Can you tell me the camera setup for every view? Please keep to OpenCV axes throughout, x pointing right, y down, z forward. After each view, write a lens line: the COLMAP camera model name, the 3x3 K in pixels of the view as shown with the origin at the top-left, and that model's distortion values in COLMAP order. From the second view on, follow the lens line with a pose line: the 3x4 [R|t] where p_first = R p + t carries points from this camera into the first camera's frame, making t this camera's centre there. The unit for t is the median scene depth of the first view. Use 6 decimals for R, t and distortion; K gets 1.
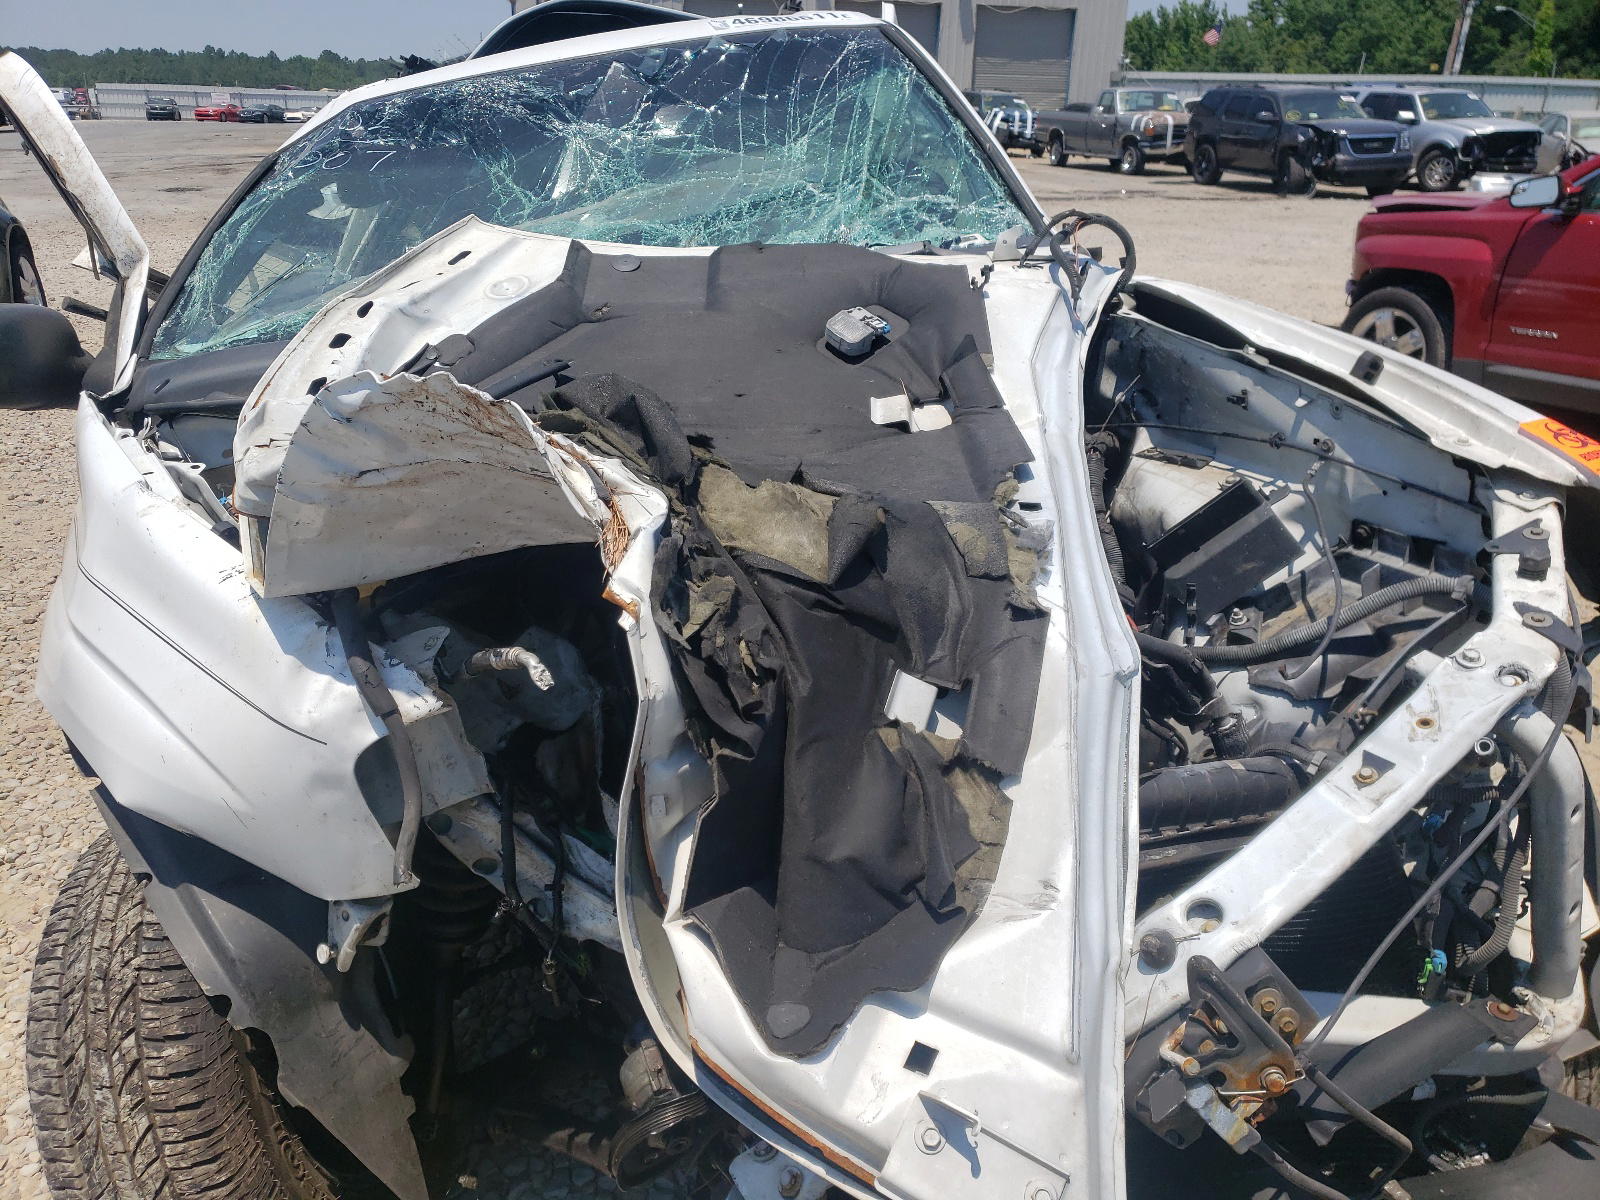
lens RADIAL K [[1298.1, 0, 776.2], [0, 1298.1, 555.7], [0, 0, 1]] dist [-0.031064, 0.082340]
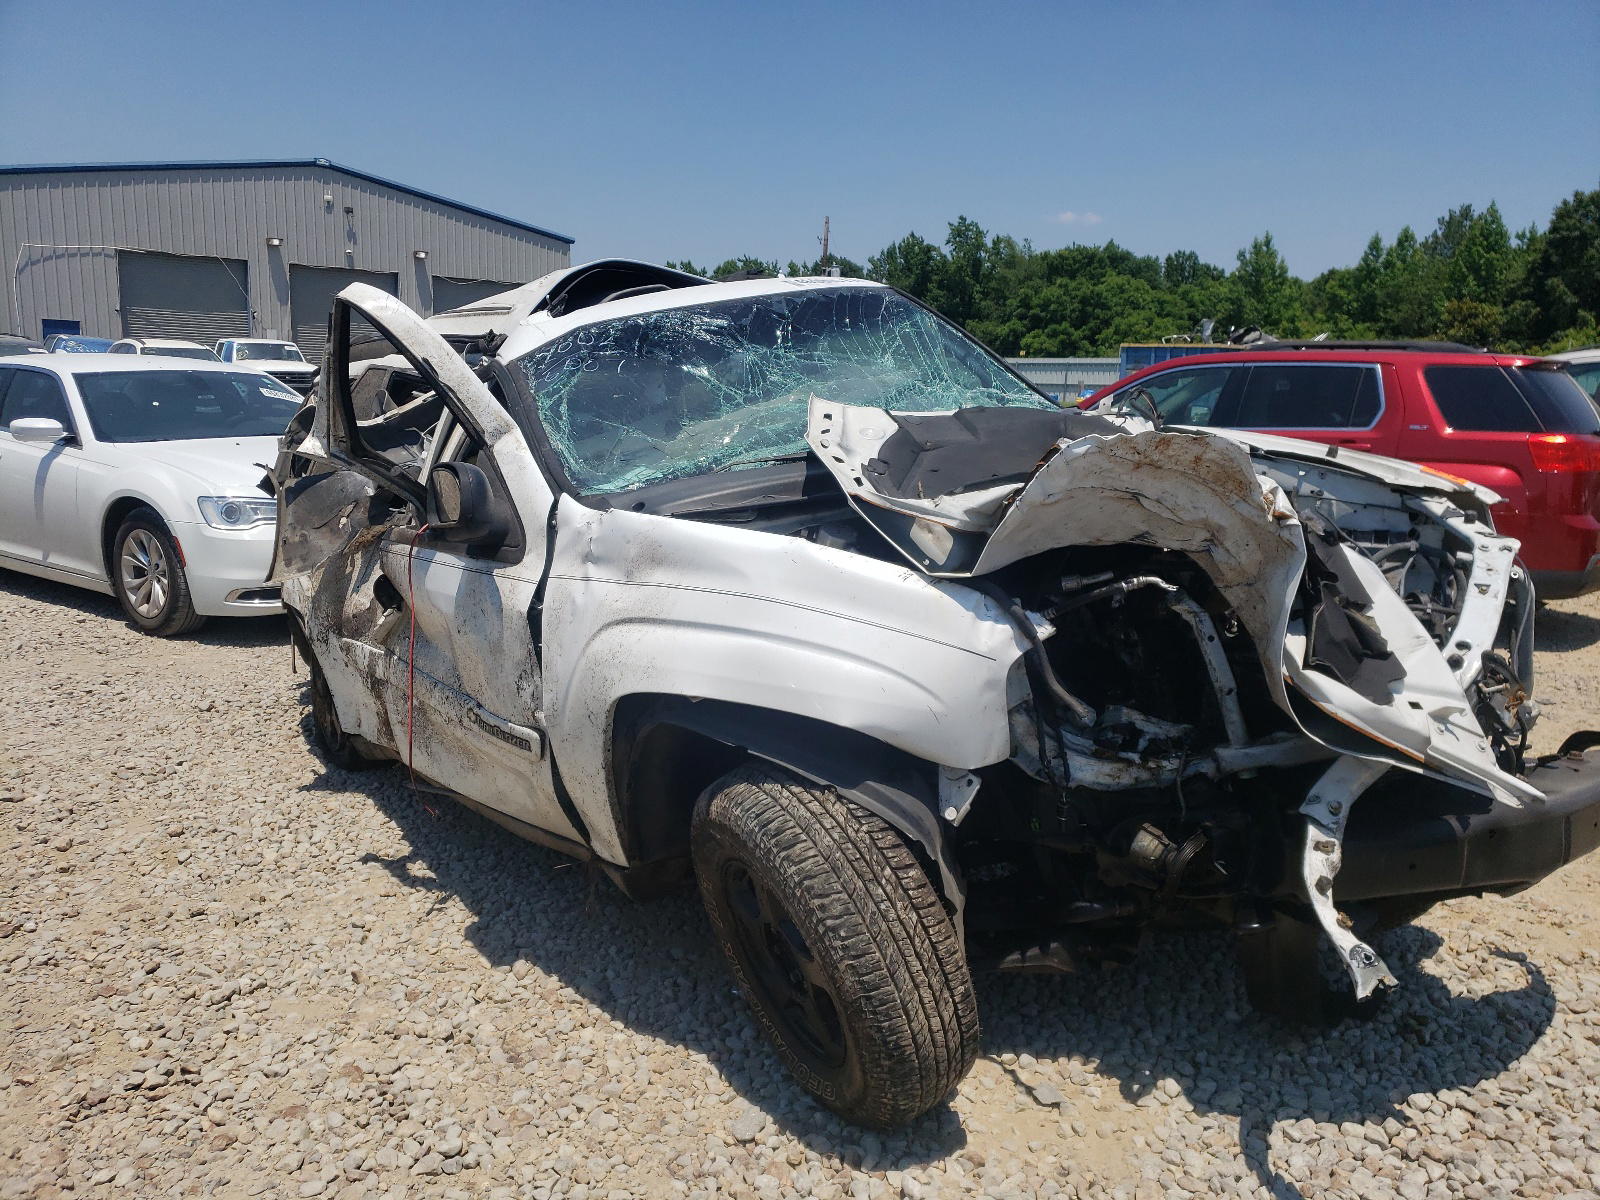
lens RADIAL K [[1291.9, 0, 801.8], [0, 1291.9, 535.0], [0, 0, 1]] dist [0.083281, -0.165239]
pose [[0.895144, -0.047777, 0.443210, -1.175262], [0.138961, 0.974606, -0.175596, 0.218931], [-0.423565, 0.218772, 0.879051, -0.403038]]
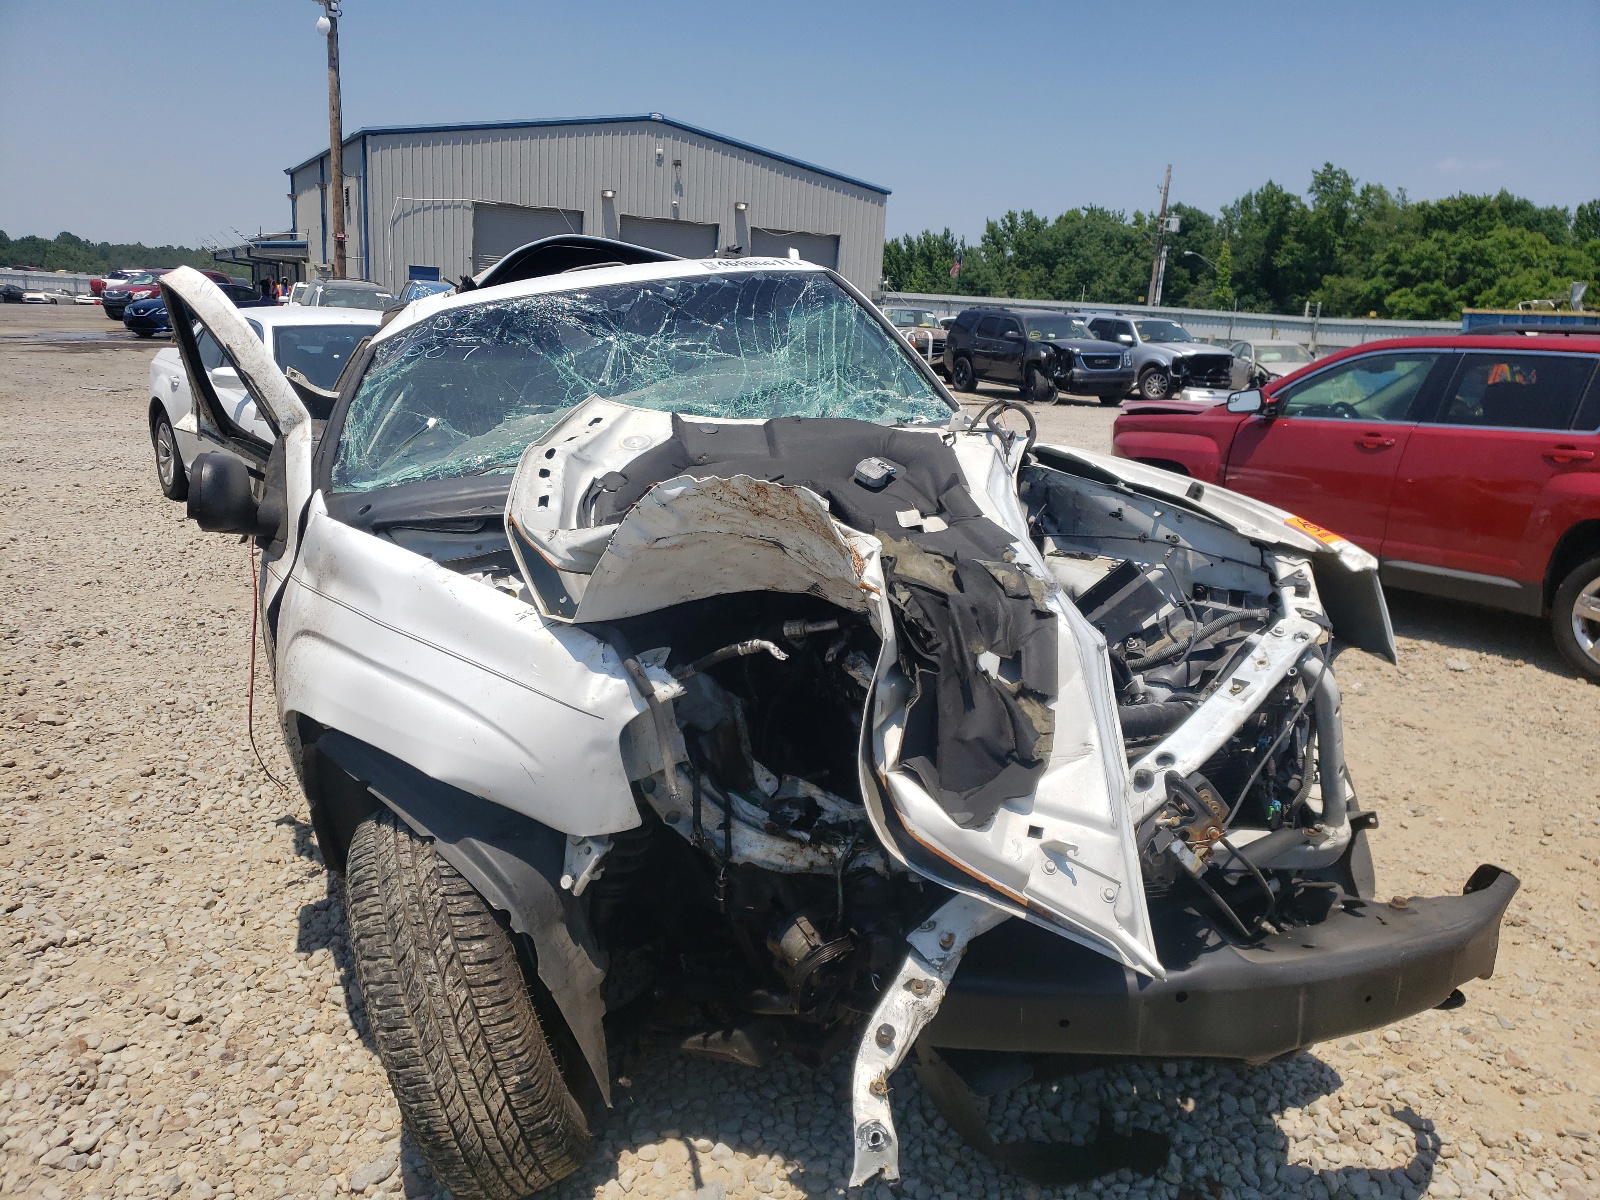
lens RADIAL K [[1291.9, 0, 801.8], [0, 1291.9, 535.0], [0, 0, 1]] dist [0.083281, -0.165239]
pose [[0.980116, 0.000588, 0.198423, -0.369166], [0.031970, 0.986462, -0.160841, 0.161652], [-0.195831, 0.163987, 0.966829, -0.507475]]
